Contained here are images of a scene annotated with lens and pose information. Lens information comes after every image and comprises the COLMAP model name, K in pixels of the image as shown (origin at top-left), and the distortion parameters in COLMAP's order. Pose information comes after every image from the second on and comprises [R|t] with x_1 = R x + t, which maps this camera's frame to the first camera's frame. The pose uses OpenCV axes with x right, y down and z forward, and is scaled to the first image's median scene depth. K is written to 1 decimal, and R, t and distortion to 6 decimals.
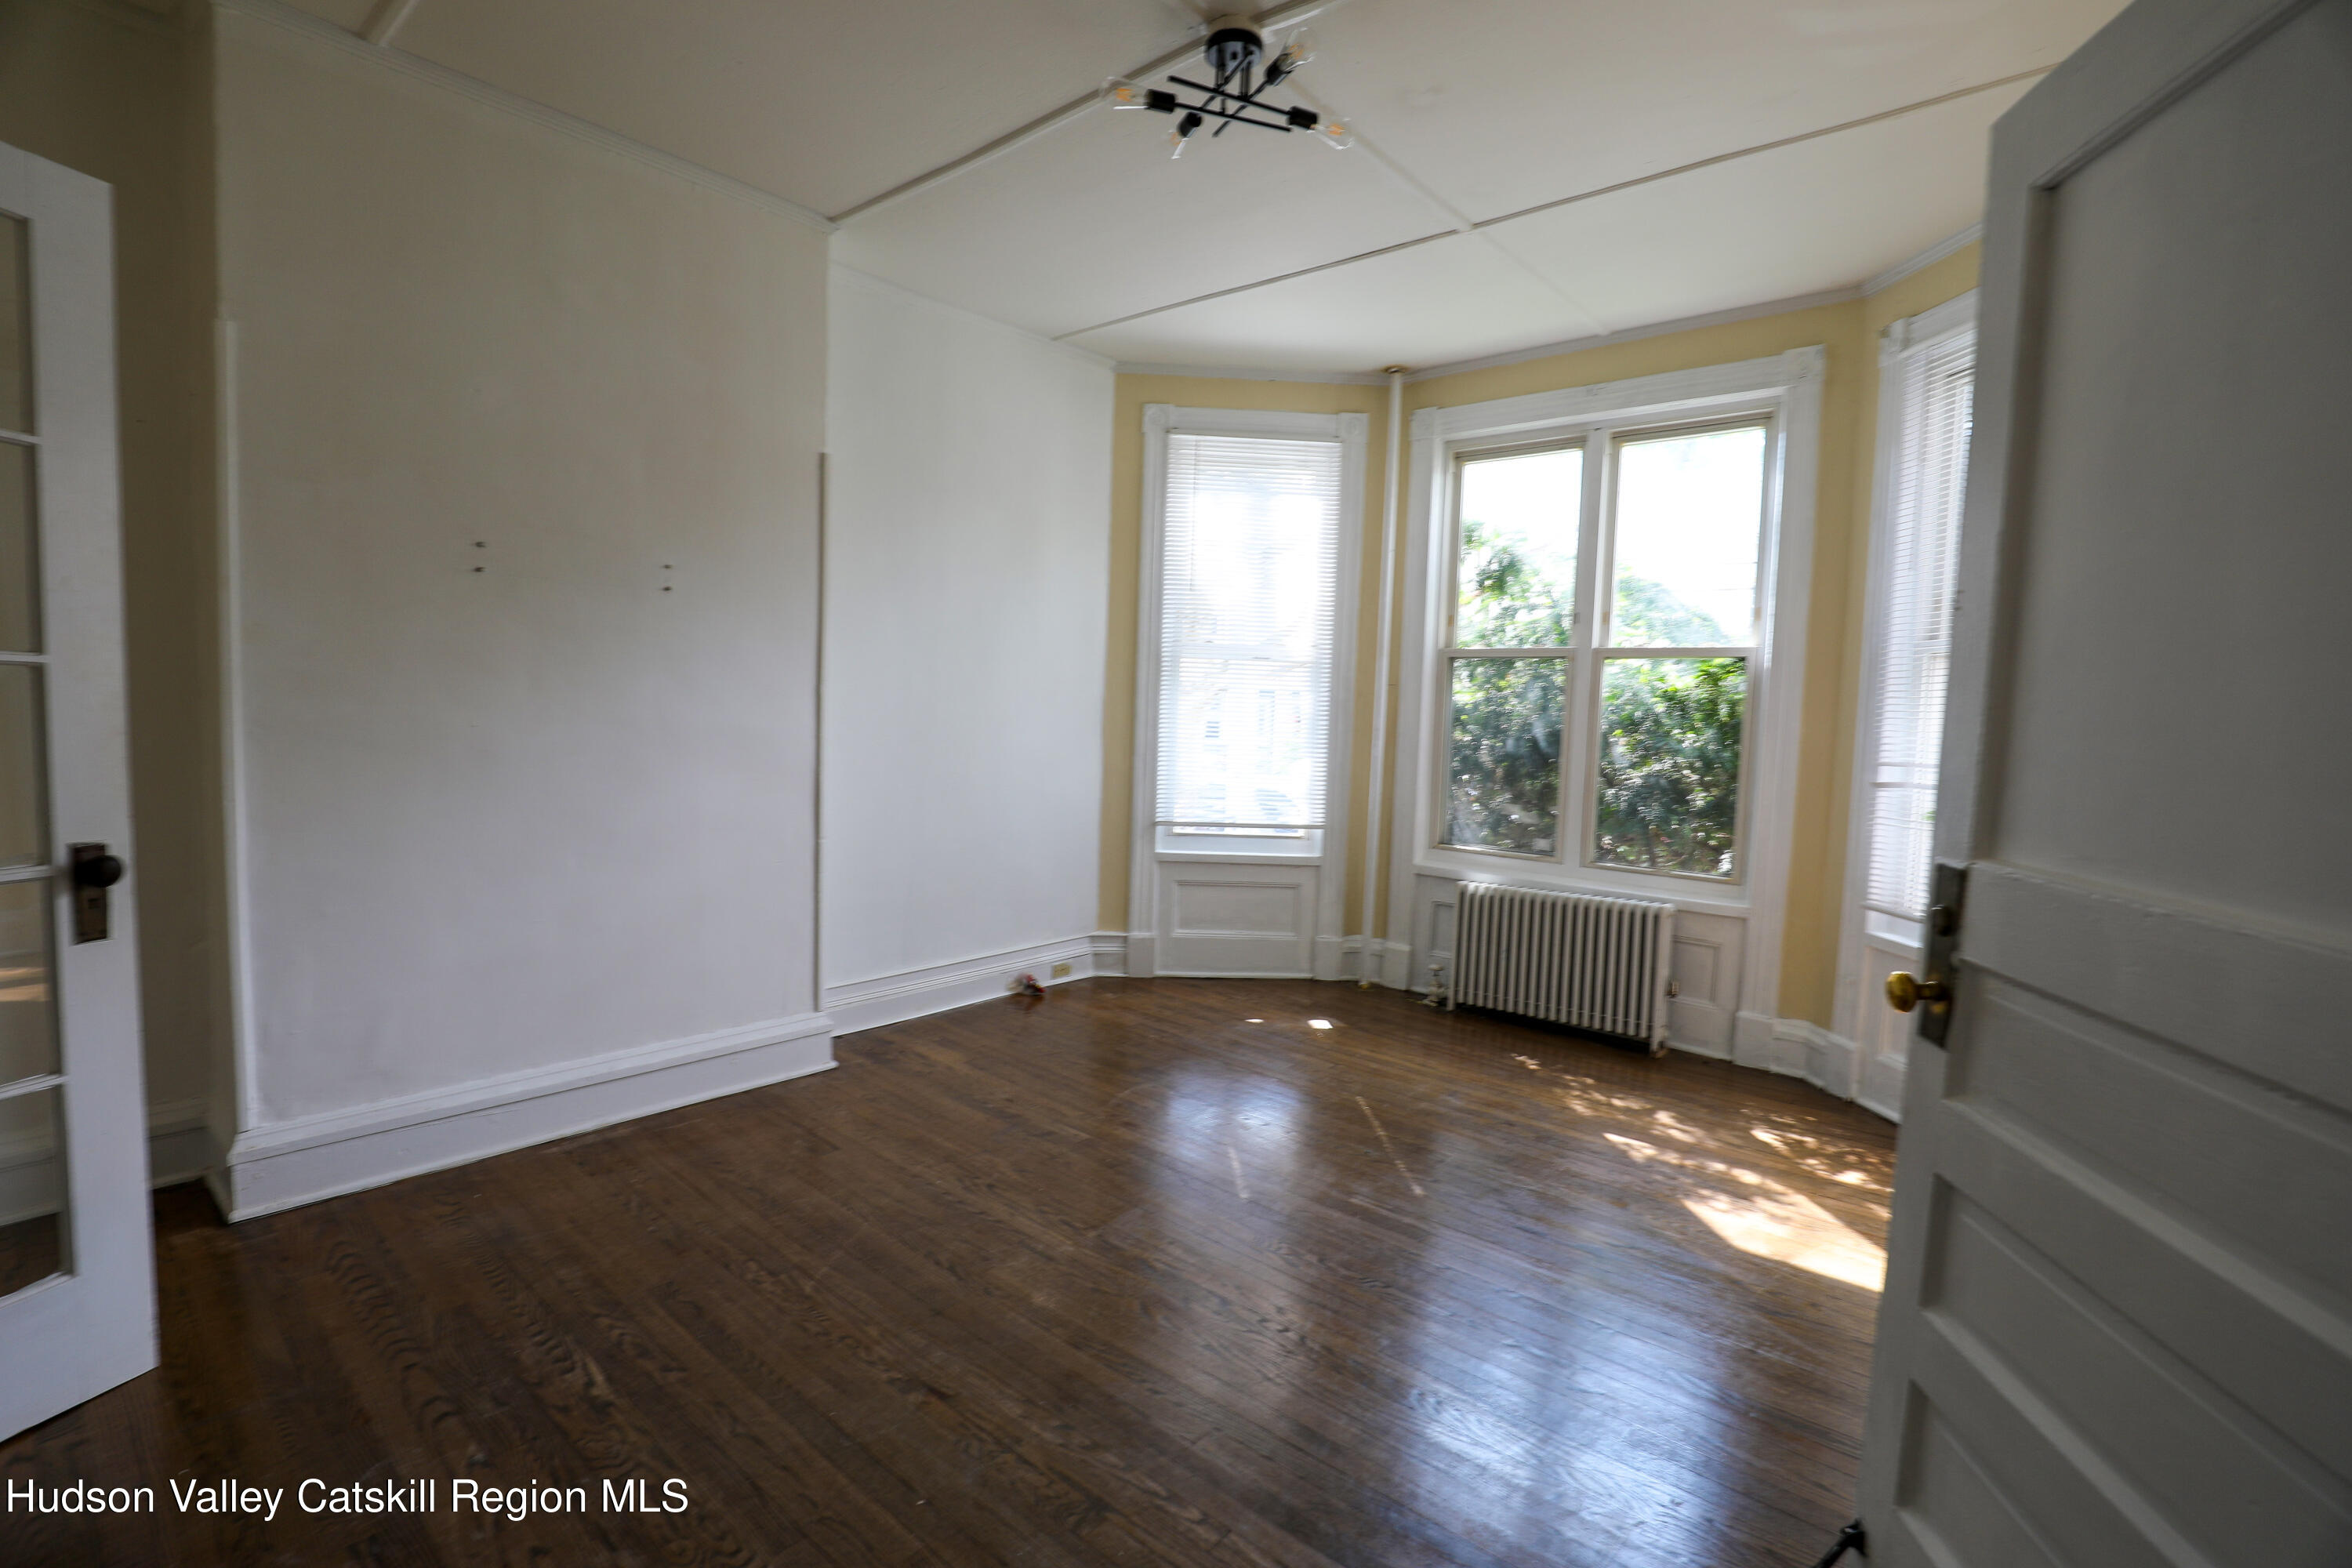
lens RADIAL K [[1073.6, 0, 1155.4], [0, 1073.6, 789.6], [0, 0, 1]] dist [-0.031950, 0.000405]
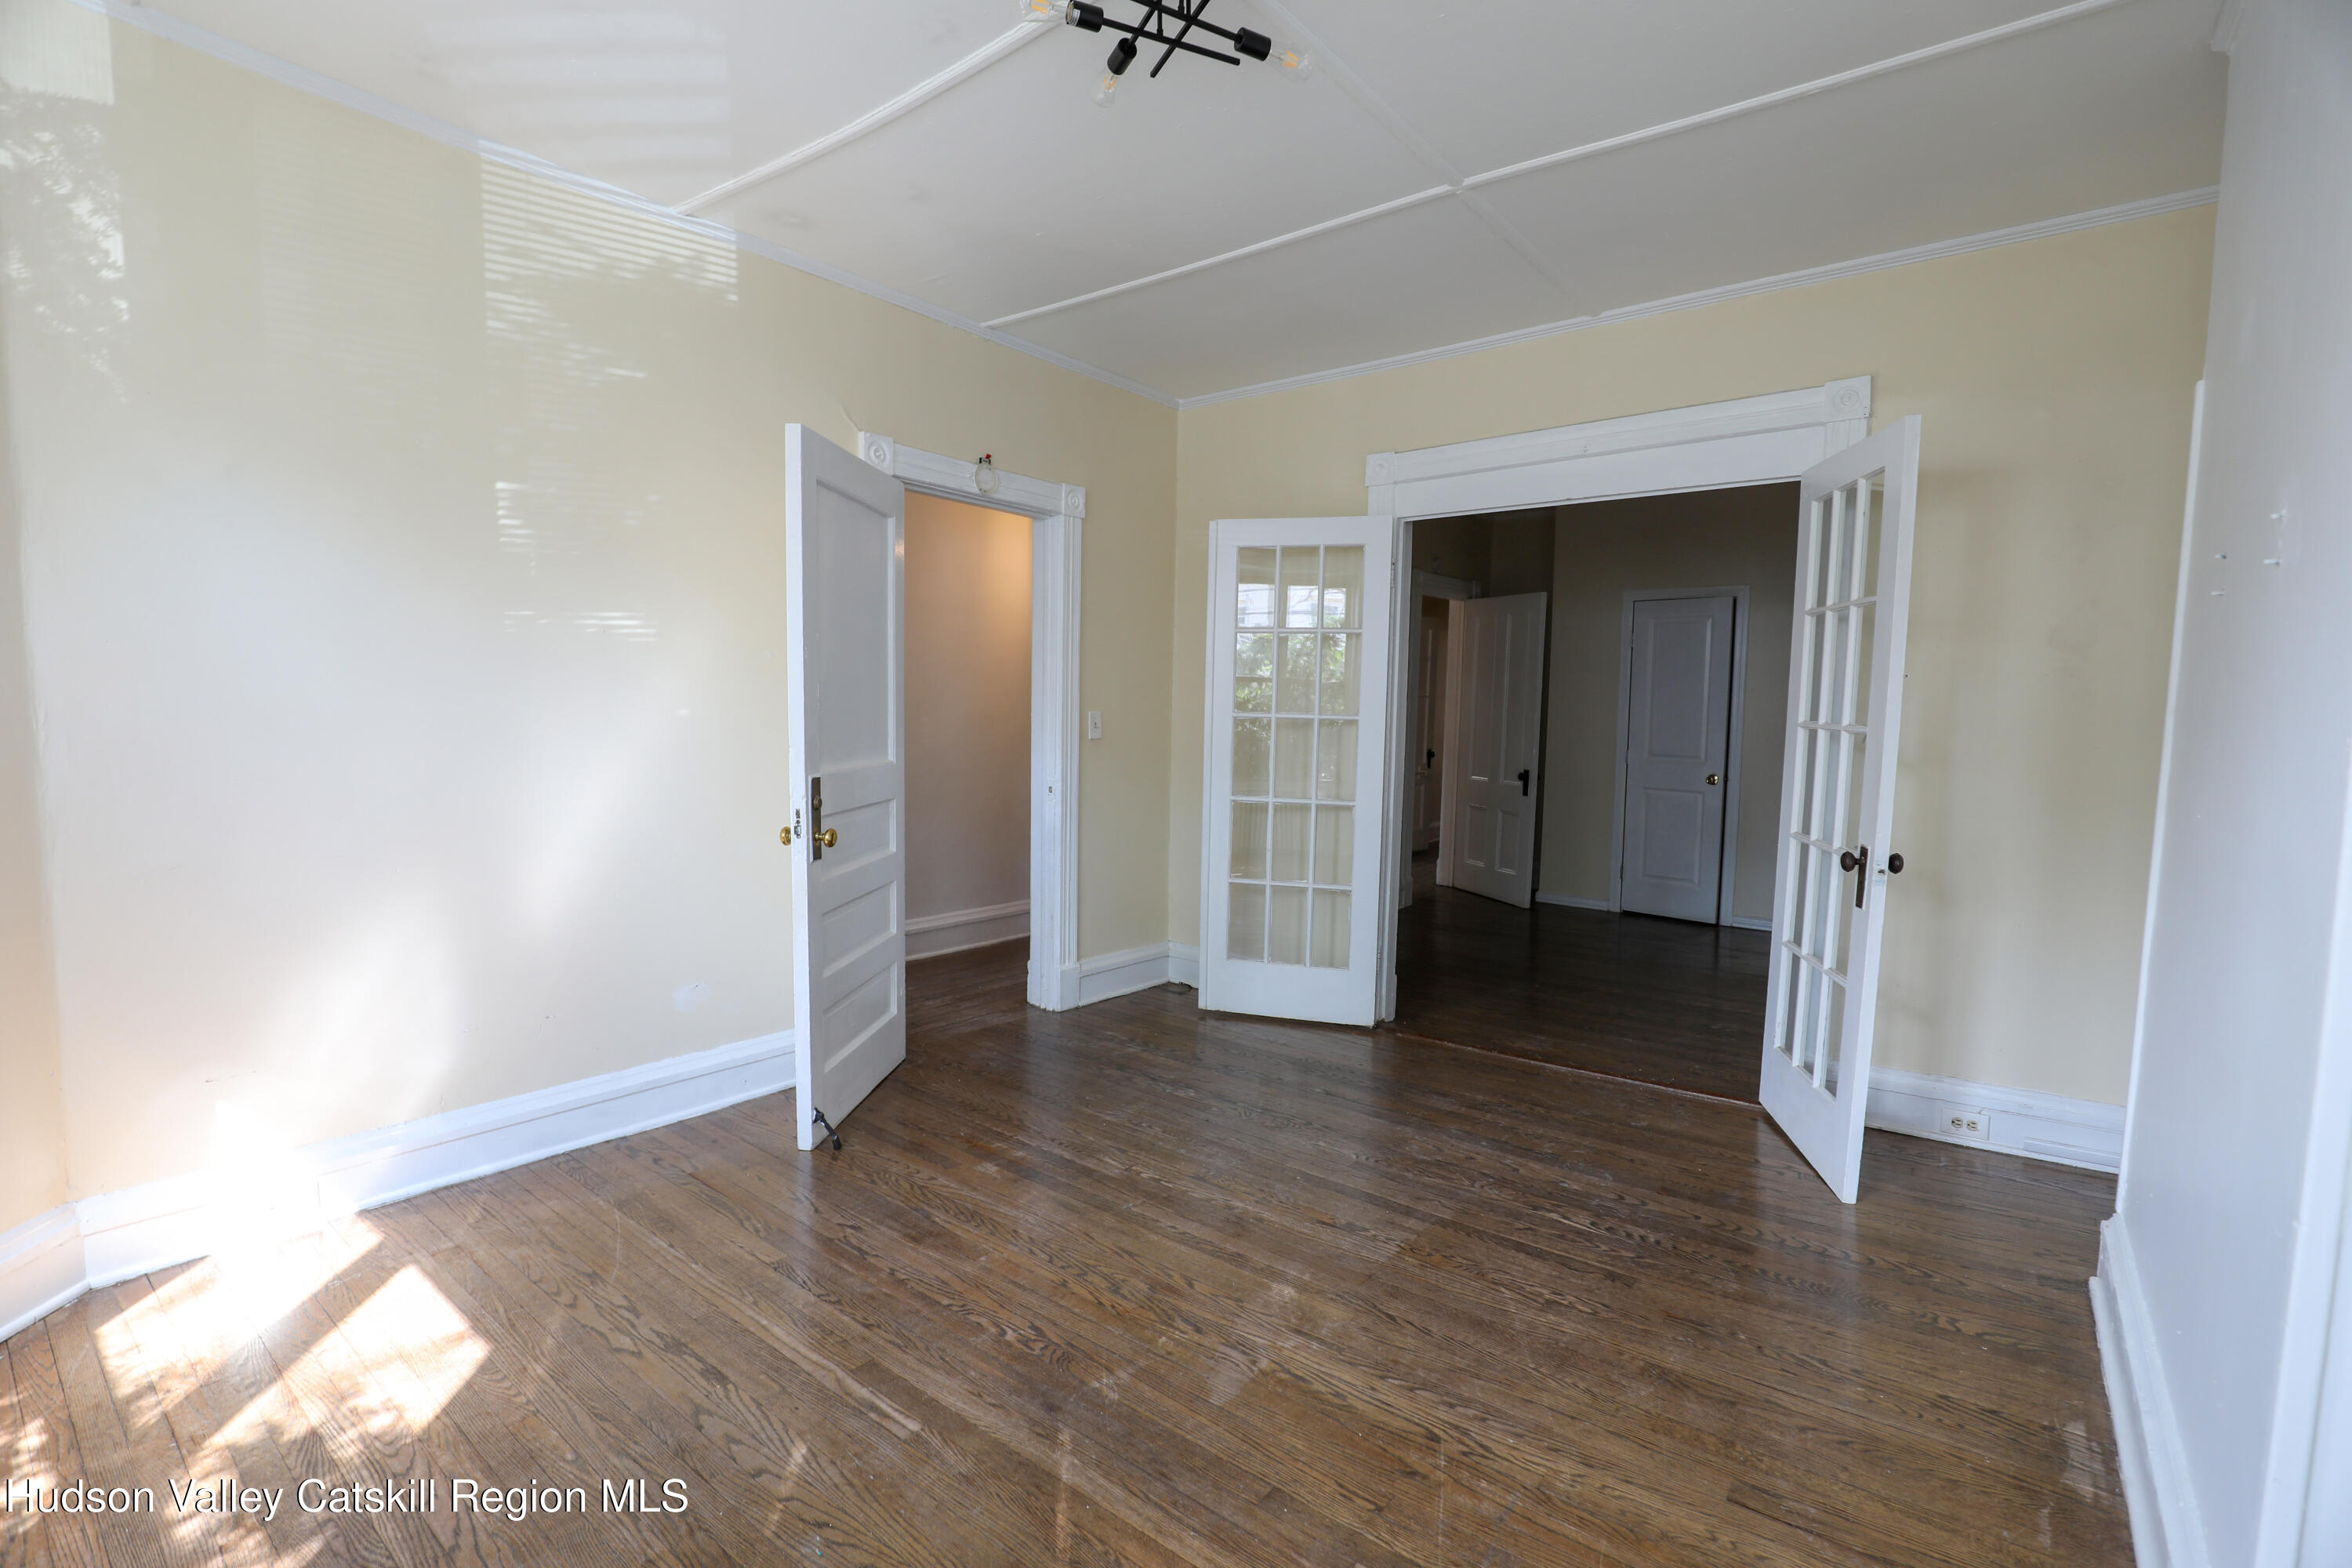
lens RADIAL K [[1073.6, 0, 1155.4], [0, 1073.6, 789.6], [0, 0, 1]] dist [-0.031950, 0.000405]
pose [[-0.998329, -0.043721, -0.037793, 0.065721], [-0.049042, 0.986886, 0.153790, -0.134247], [0.030574, 0.155386, -0.987381, 1.508300]]
